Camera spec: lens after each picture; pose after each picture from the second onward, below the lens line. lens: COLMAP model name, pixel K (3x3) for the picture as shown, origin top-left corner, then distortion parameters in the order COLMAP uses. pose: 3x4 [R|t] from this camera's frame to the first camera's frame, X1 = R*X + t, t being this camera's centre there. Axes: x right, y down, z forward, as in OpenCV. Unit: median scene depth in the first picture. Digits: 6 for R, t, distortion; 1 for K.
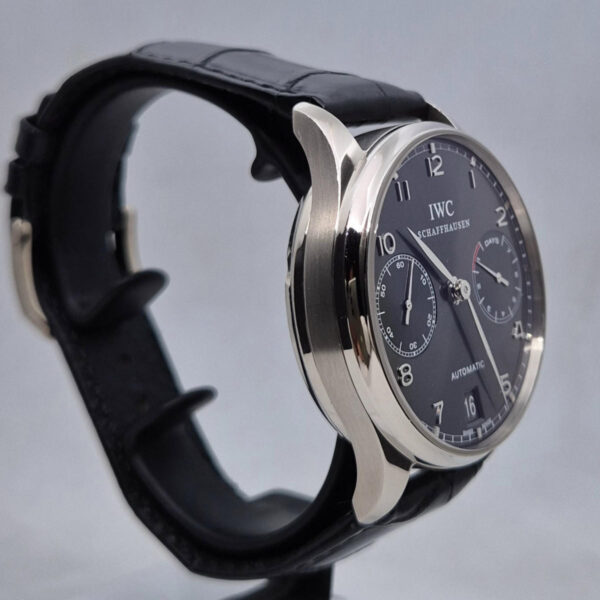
lens RADIAL K [[1291.4, 0, 302.6], [0, 1291.4, 256.4], [0, 0, 1]] dist [0.145239, 0.000000]
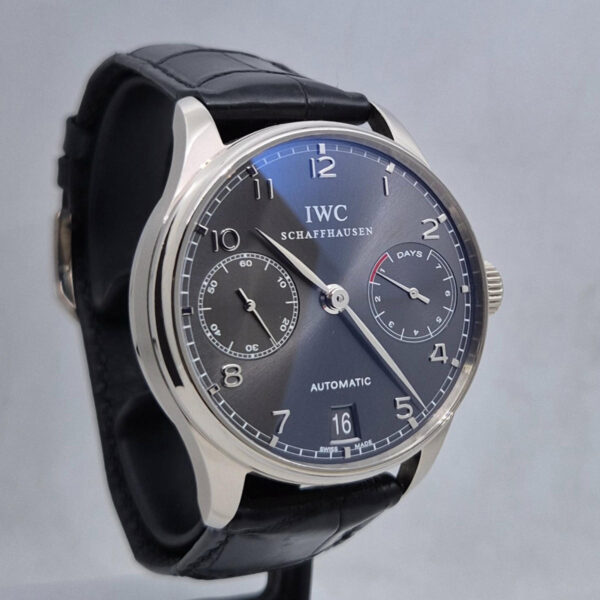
lens RADIAL K [[1291.4, 0, 363.9], [0, 1291.4, 254.9], [0, 0, 1]] dist [0.145239, 0.000000]
pose [[0.897567, 0.069473, -0.435371, 0.553424], [-0.087884, 0.995882, -0.022266, 0.013519], [0.432031, 0.058247, 0.899976, 0.154767]]
